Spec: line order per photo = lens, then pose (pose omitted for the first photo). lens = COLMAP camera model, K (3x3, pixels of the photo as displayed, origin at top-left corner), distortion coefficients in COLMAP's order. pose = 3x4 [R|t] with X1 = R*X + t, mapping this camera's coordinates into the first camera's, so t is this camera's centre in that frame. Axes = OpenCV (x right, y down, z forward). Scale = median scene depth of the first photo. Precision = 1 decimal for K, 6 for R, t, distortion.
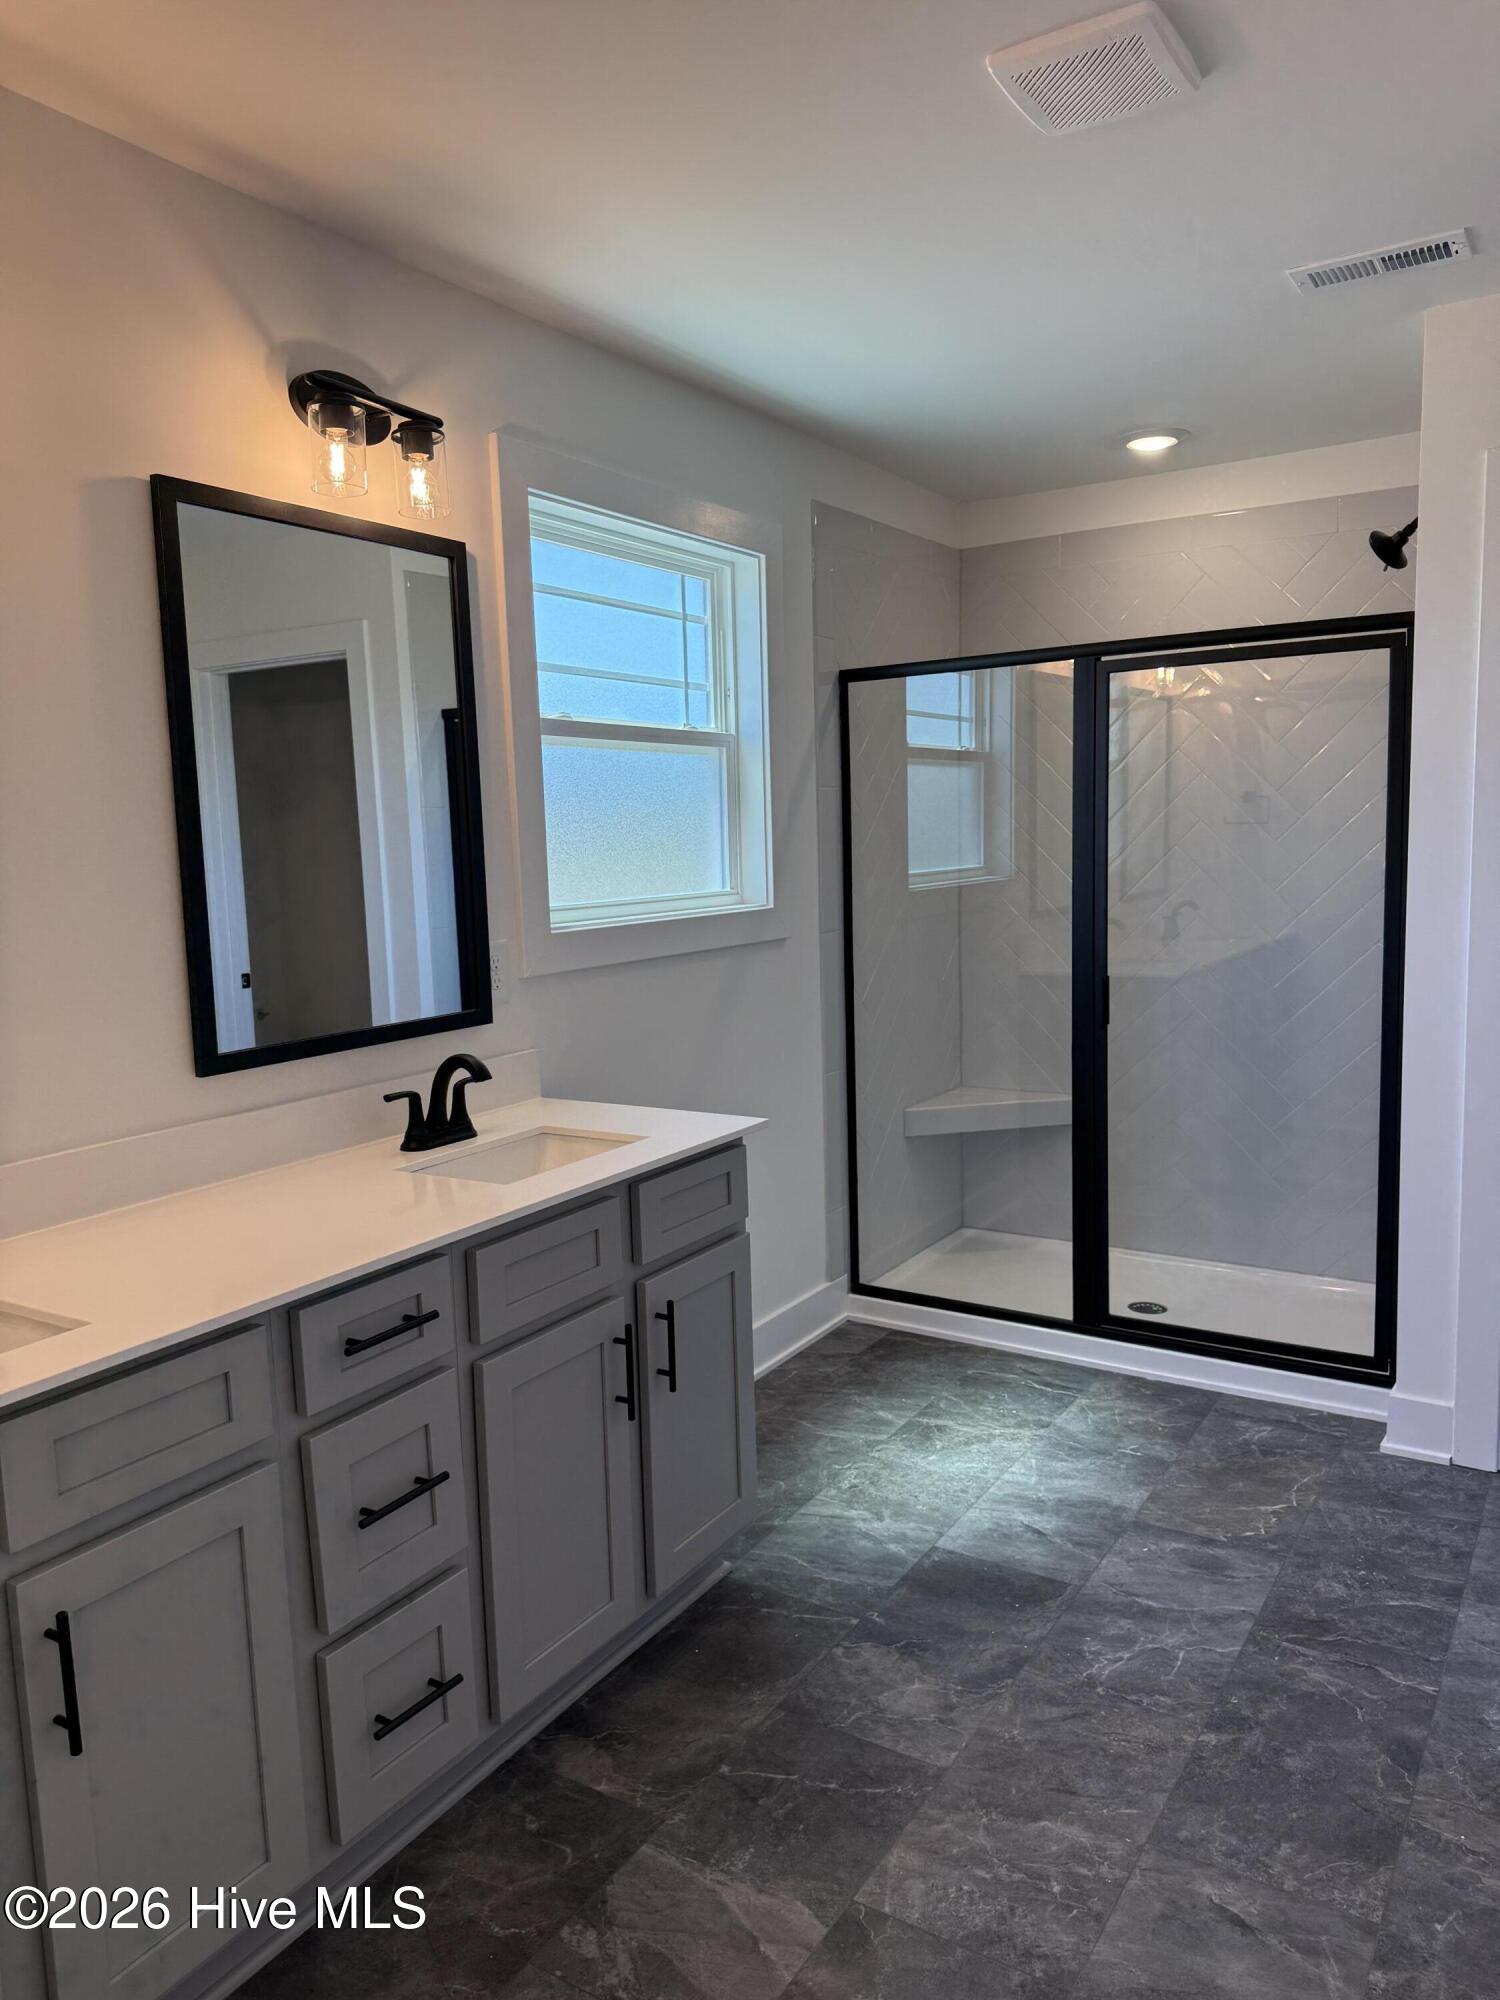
lens RADIAL K [[1397.4, 0, 740.6], [0, 1397.4, 1002.5], [0, 0, 1]] dist [0.057367, -0.056282]
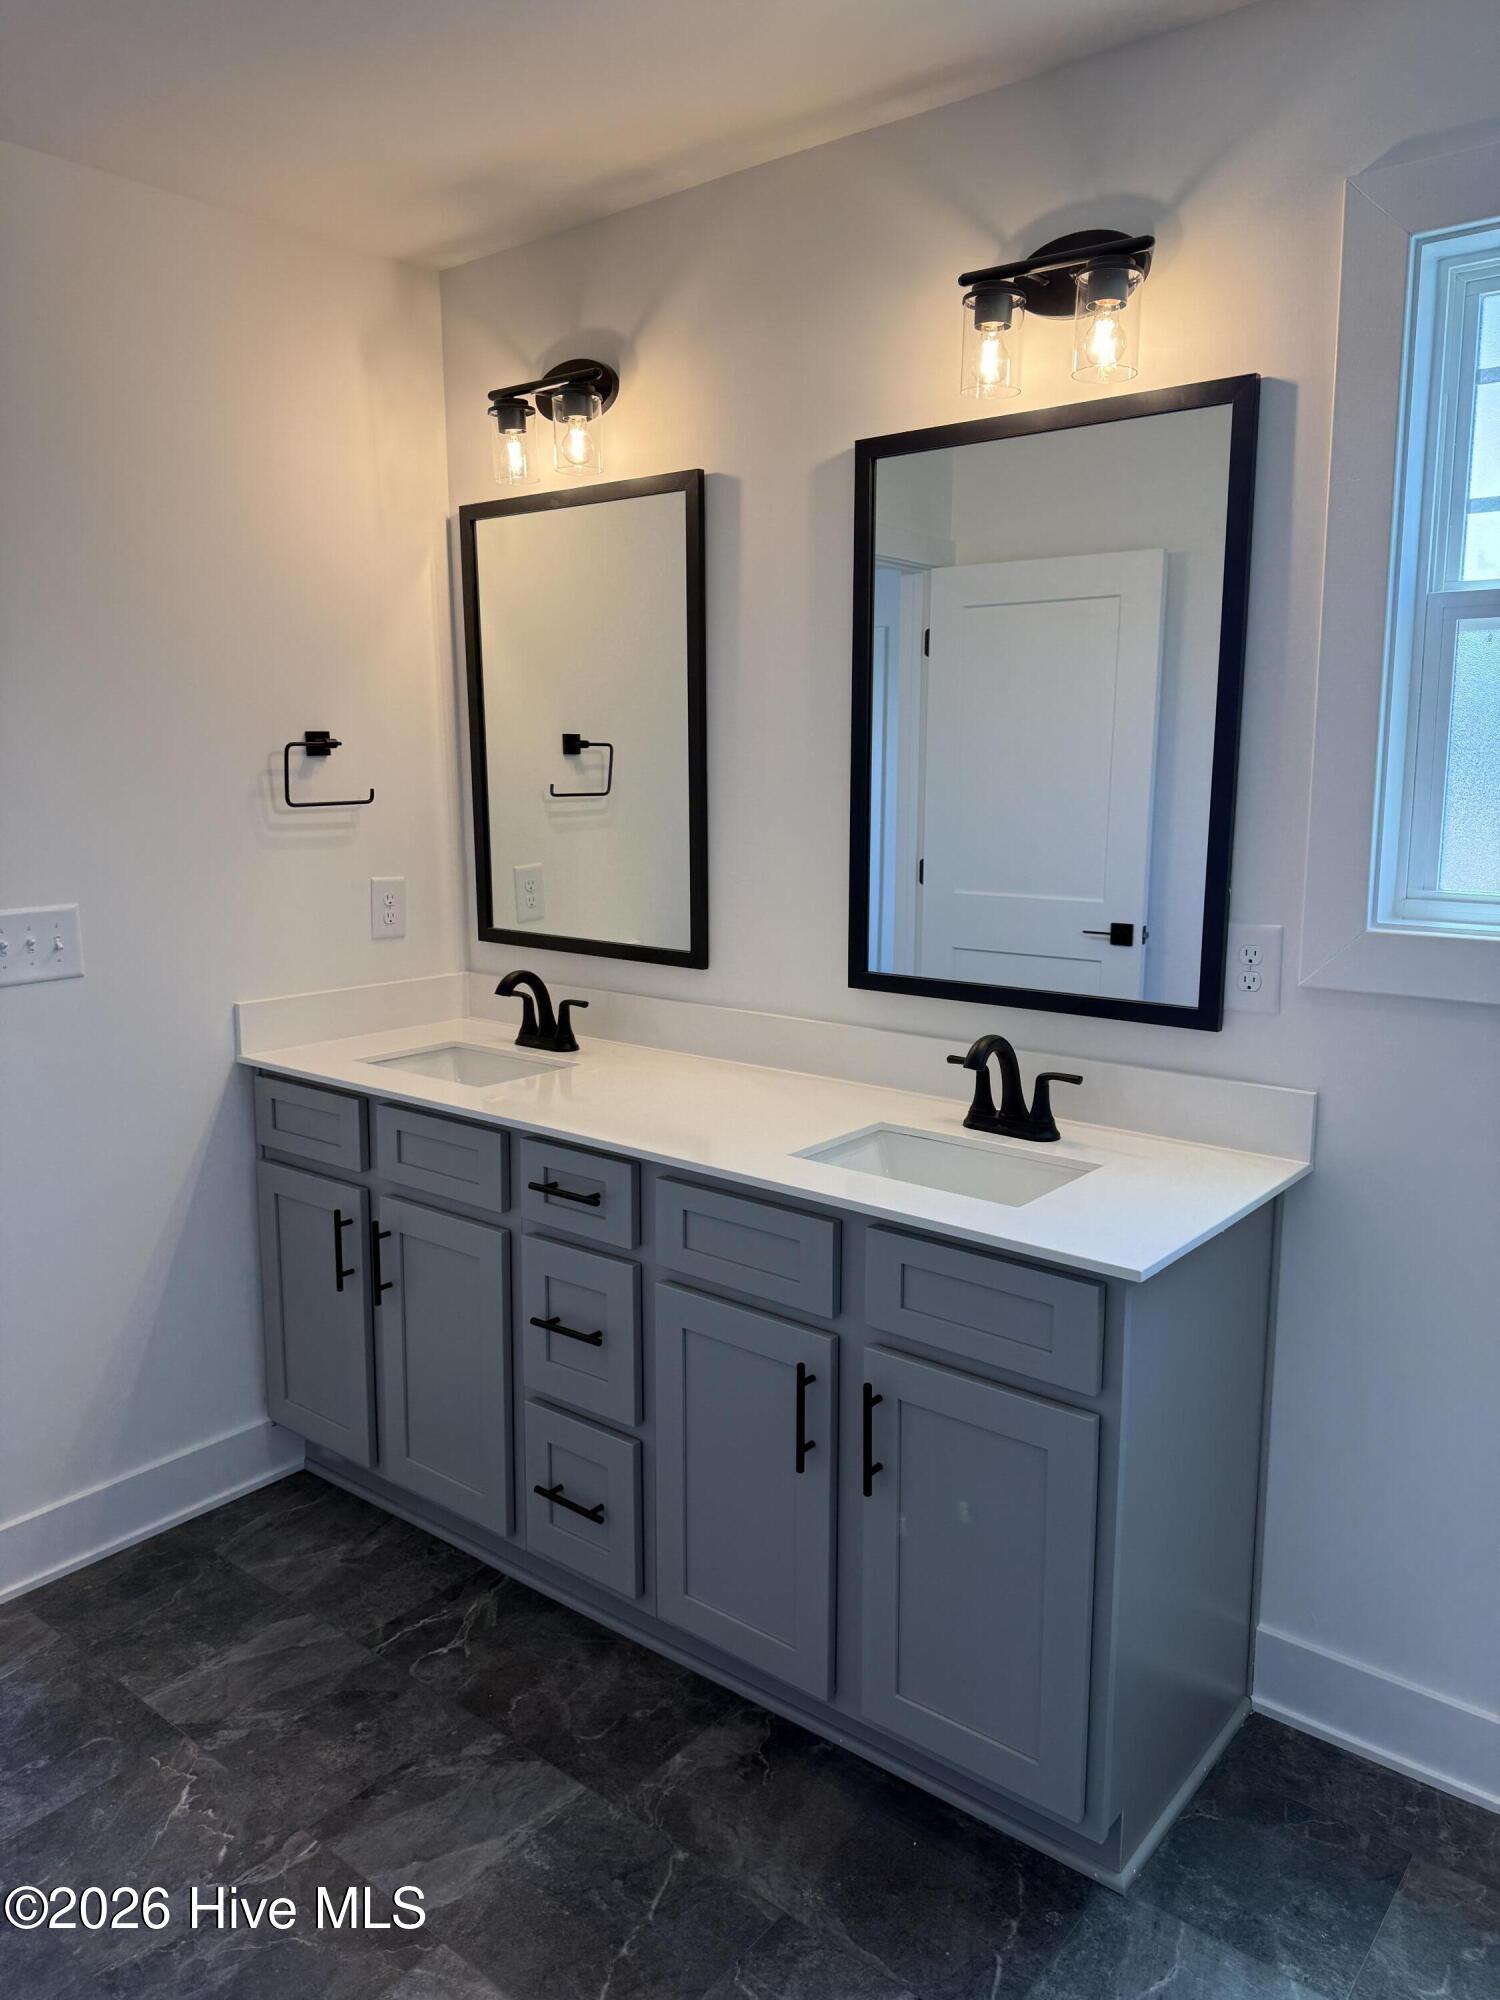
lens RADIAL K [[1397.4, 0, 740.6], [0, 1397.4, 1002.5], [0, 0, 1]] dist [0.057367, -0.056282]
pose [[-0.101145, 0.198866, -0.974793, 0.749268], [-0.119513, 0.970294, 0.210349, -0.166553], [0.987667, 0.137776, -0.074373, 1.041703]]
